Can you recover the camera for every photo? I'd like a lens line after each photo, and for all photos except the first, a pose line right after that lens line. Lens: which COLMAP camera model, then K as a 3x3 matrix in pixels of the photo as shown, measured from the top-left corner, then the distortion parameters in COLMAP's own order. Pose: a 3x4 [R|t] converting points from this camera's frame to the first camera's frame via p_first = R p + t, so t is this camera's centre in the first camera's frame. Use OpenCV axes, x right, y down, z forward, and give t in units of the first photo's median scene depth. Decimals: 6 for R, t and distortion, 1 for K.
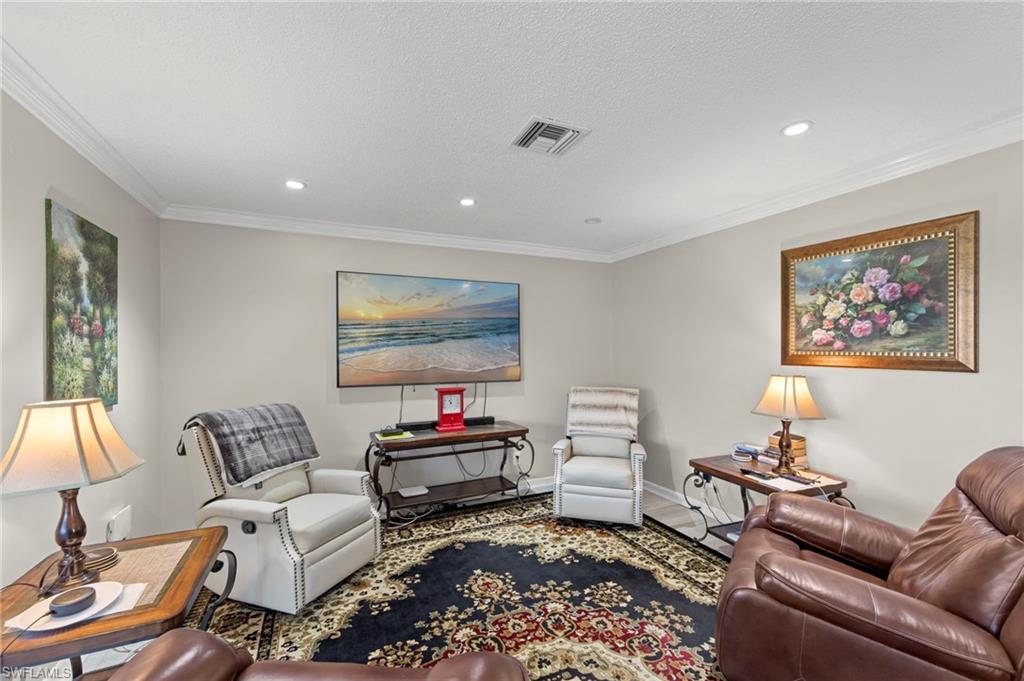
lens RADIAL K [[406.2, 0, 508.1], [0, 406.2, 350.6], [0, 0, 1]] dist [0.001872, -0.000208]
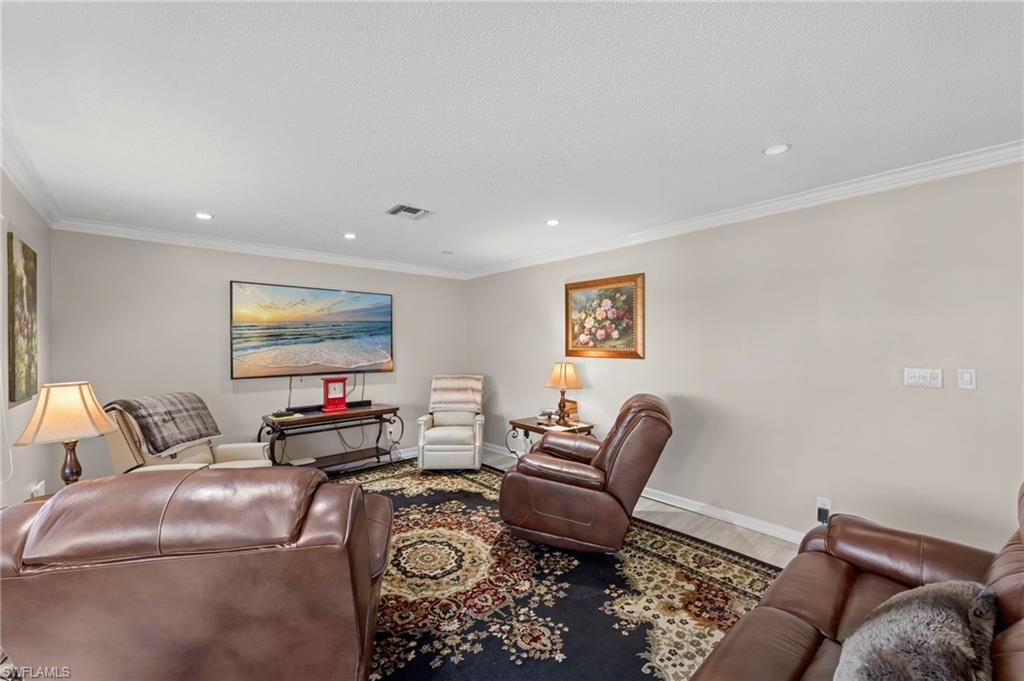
lens RADIAL K [[400.5, 0, 506.0], [0, 400.5, 346.7], [0, 0, 1]] dist [0.009891, -0.000314]
pose [[0.955809, -0.001377, 0.293987, 0.000166], [0.001861, 0.999997, -0.001368, -0.001452], [-0.293984, 0.001854, 0.955809, -0.459261]]
